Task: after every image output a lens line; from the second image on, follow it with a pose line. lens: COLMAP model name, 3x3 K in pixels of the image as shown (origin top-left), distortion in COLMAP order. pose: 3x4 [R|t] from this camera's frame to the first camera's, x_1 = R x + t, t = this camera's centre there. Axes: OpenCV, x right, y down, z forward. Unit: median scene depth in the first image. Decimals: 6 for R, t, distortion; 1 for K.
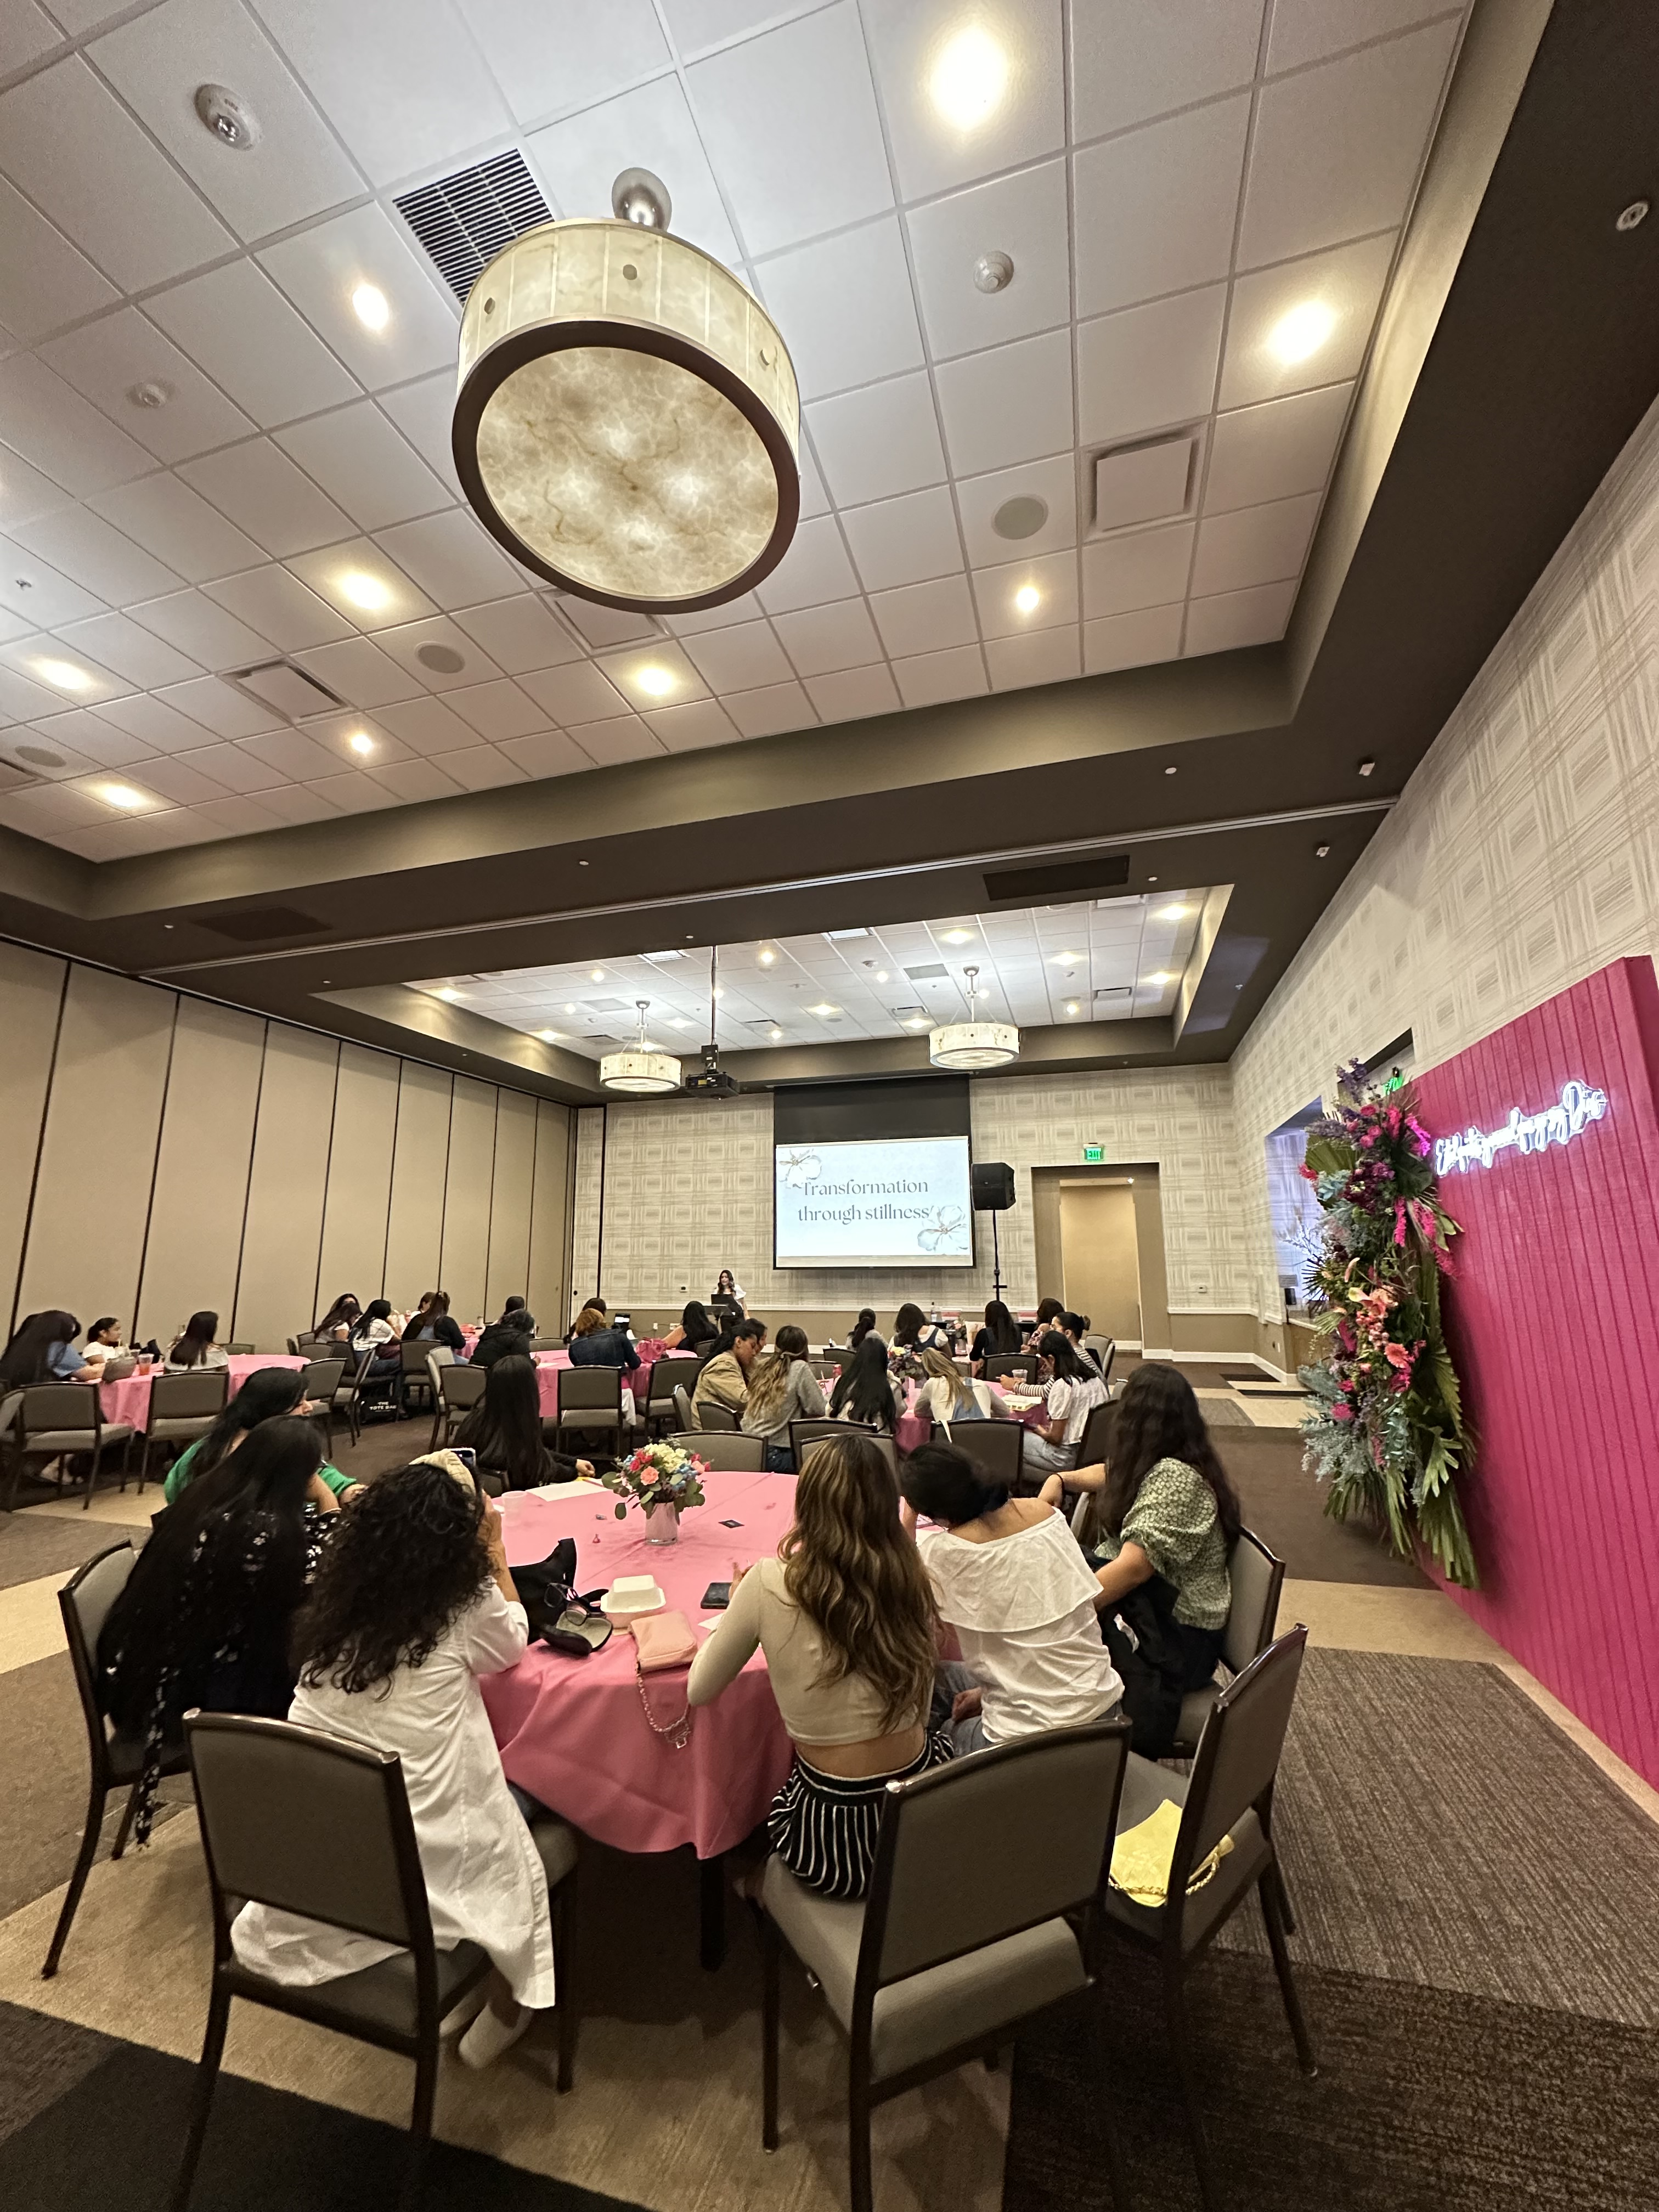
lens RADIAL K [[880.4, 0, 827.7], [0, 880.4, 1097.1], [0, 0, 1]] dist [-0.001515, -0.000405]
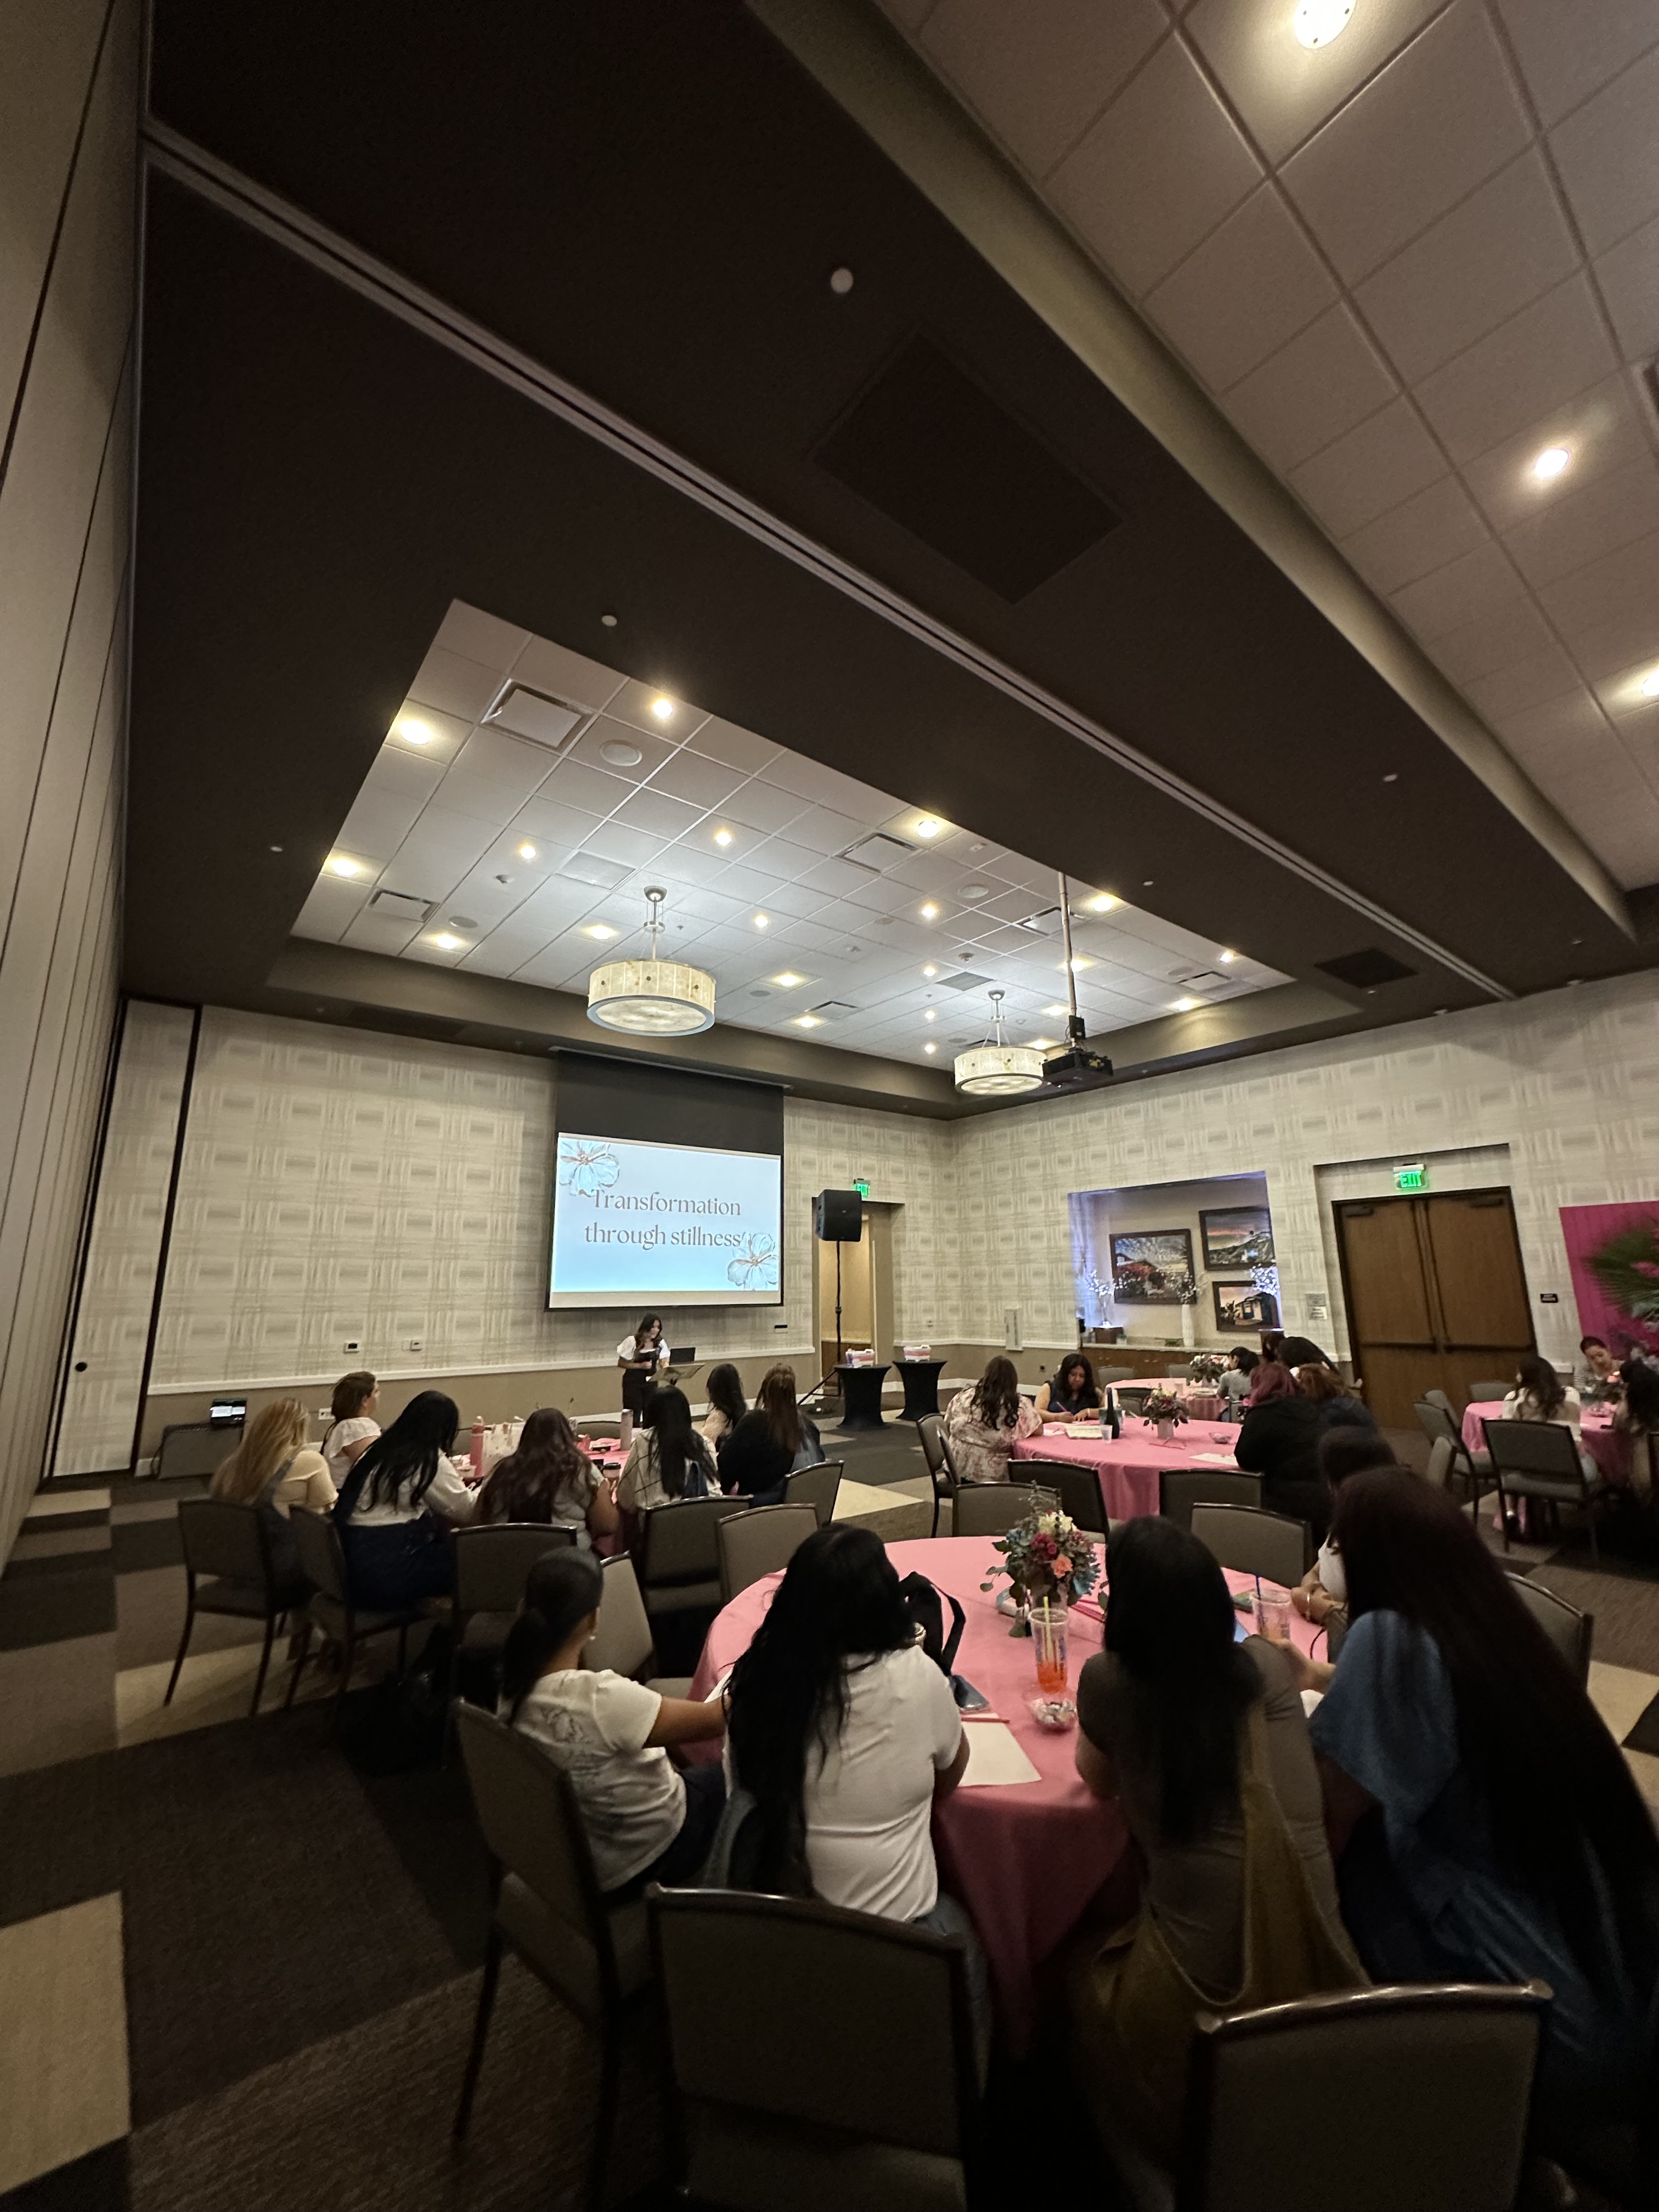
lens RADIAL K [[880.4, 0, 827.7], [0, 880.4, 1097.1], [0, 0, 1]] dist [-0.001515, -0.000405]
pose [[0.569919, 0.179051, 0.801956, -1.000101], [-0.145602, 0.982532, -0.115894, 0.152547], [-0.808698, -0.050716, 0.586034, 0.824907]]
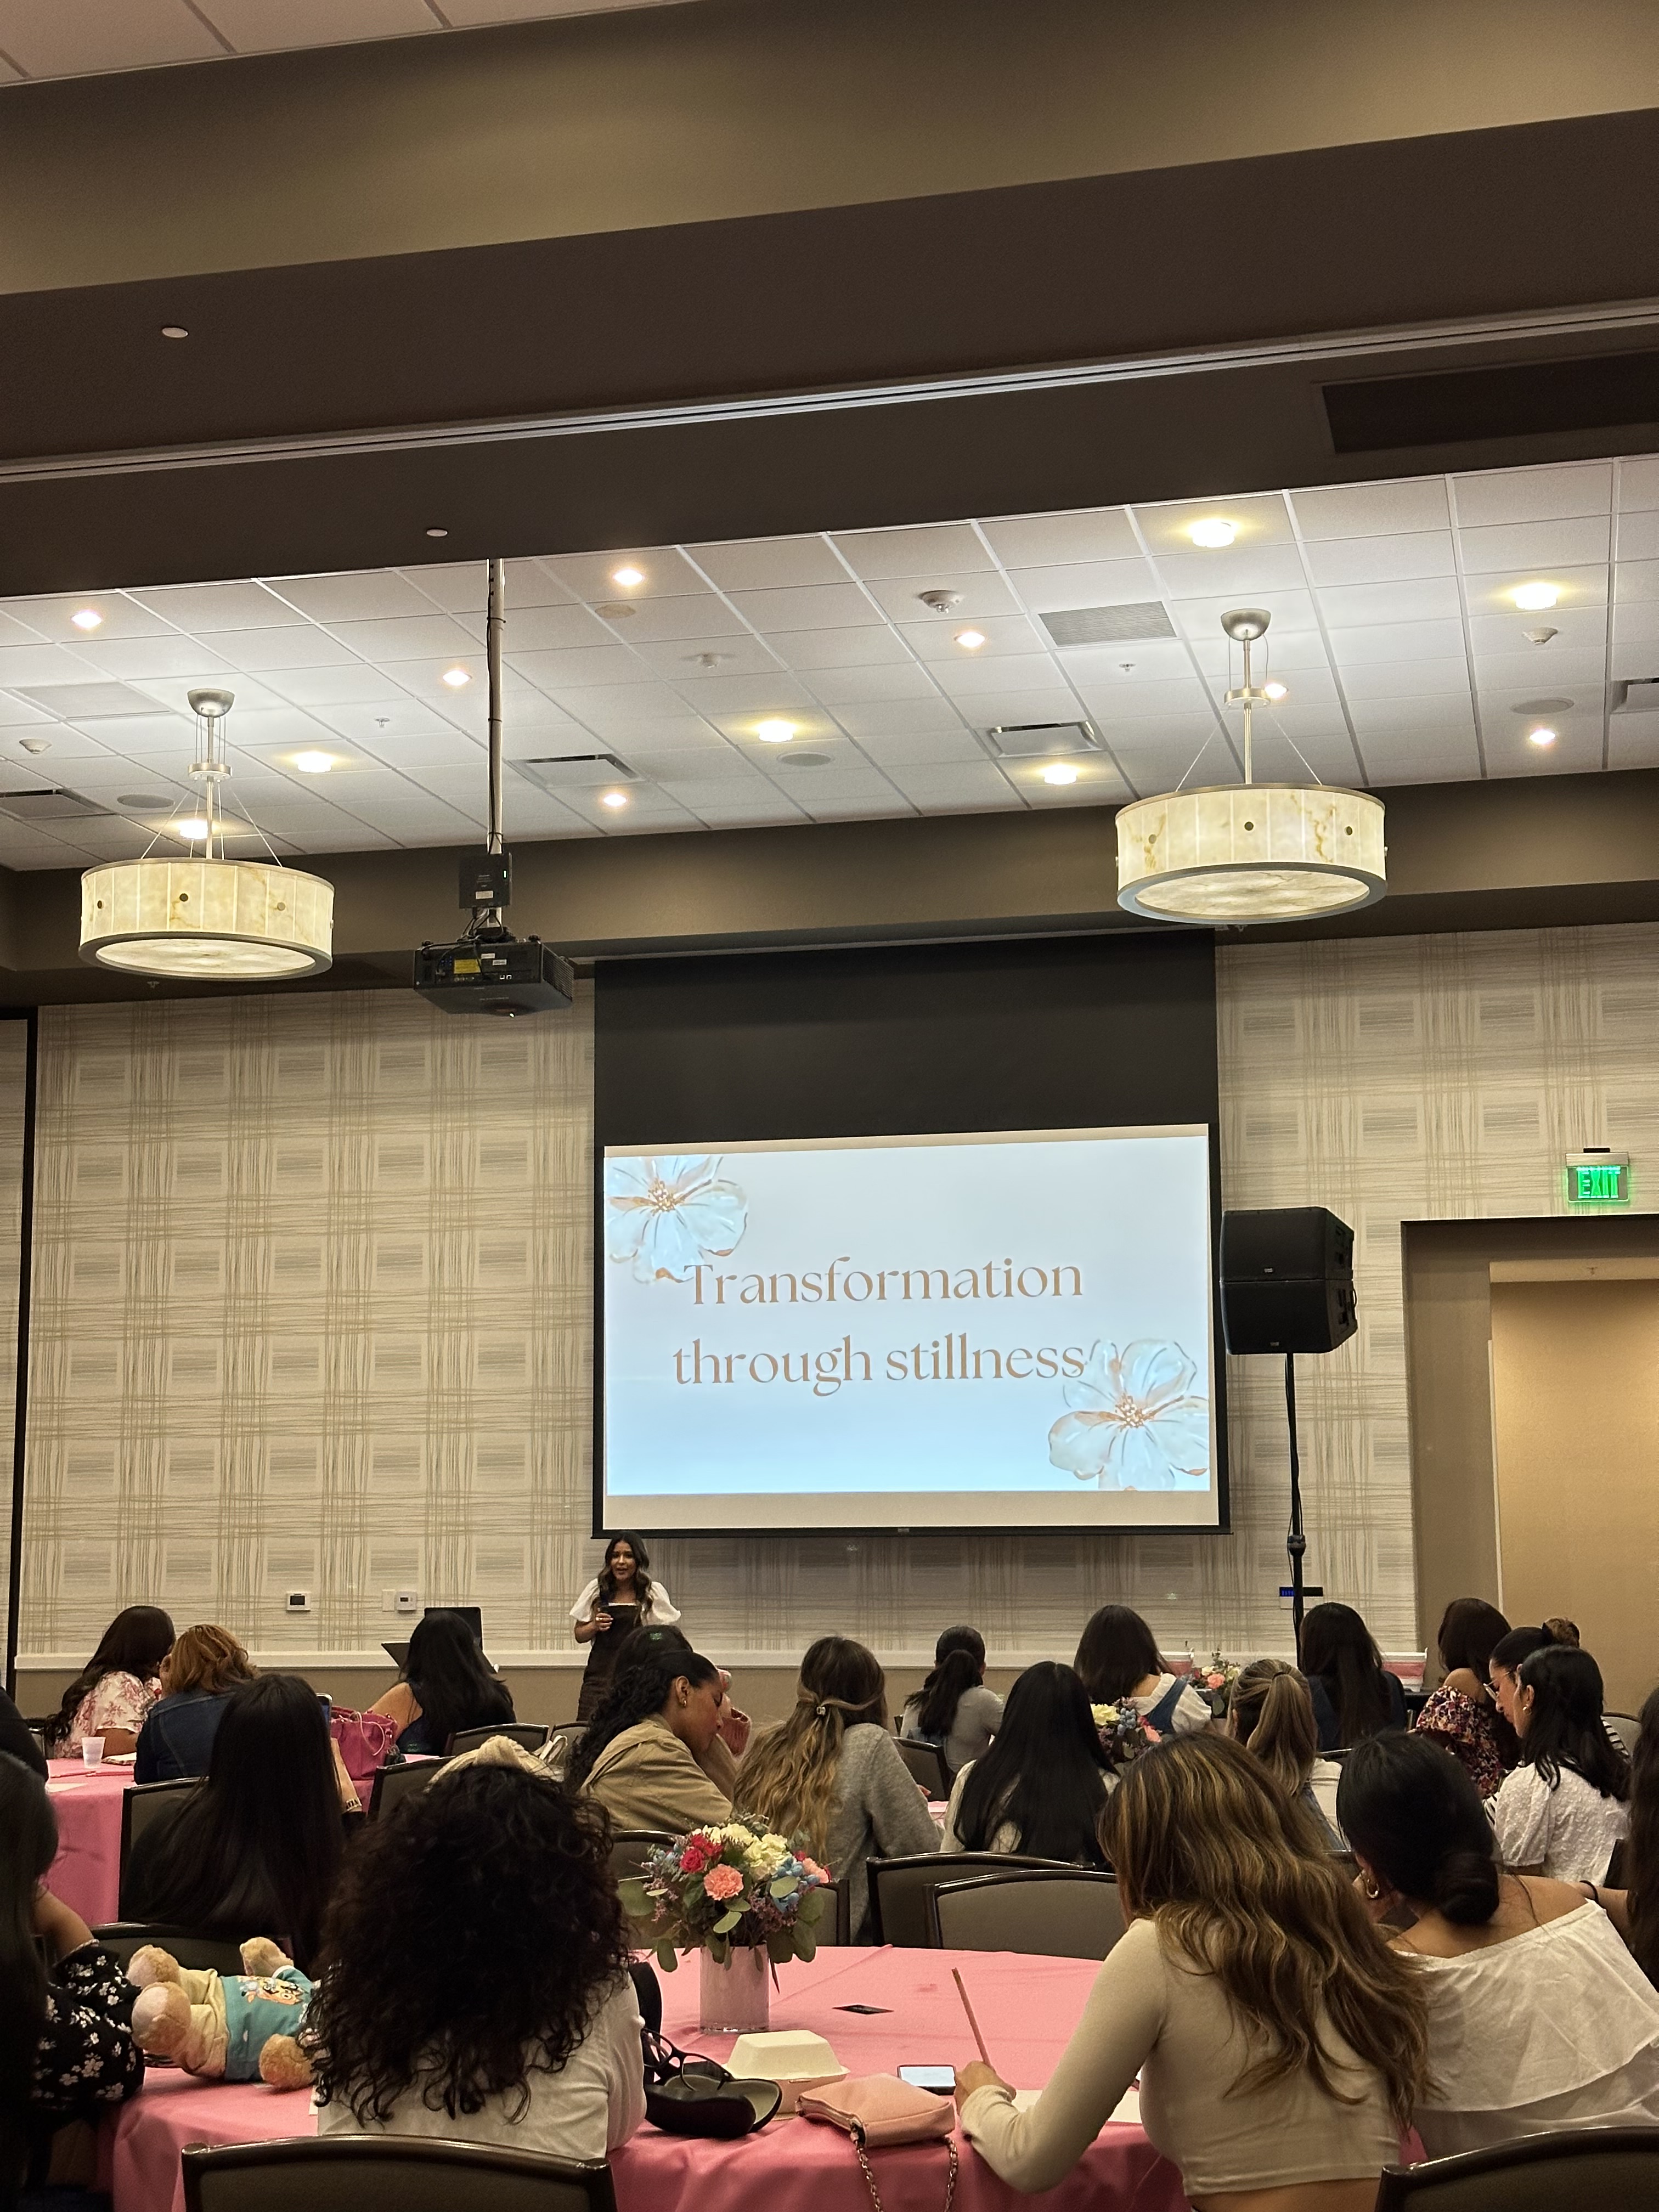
lens RADIAL K [[3064.4, 0, 829.5], [0, 3064.4, 1106.0], [0, 0, 1]] dist [0.162738, -0.349843]
pose [[0.998394, 0.008449, 0.056022, -0.077410], [-0.010938, 0.998960, 0.044275, -0.019362], [-0.055589, -0.044816, 0.997447, -0.204530]]
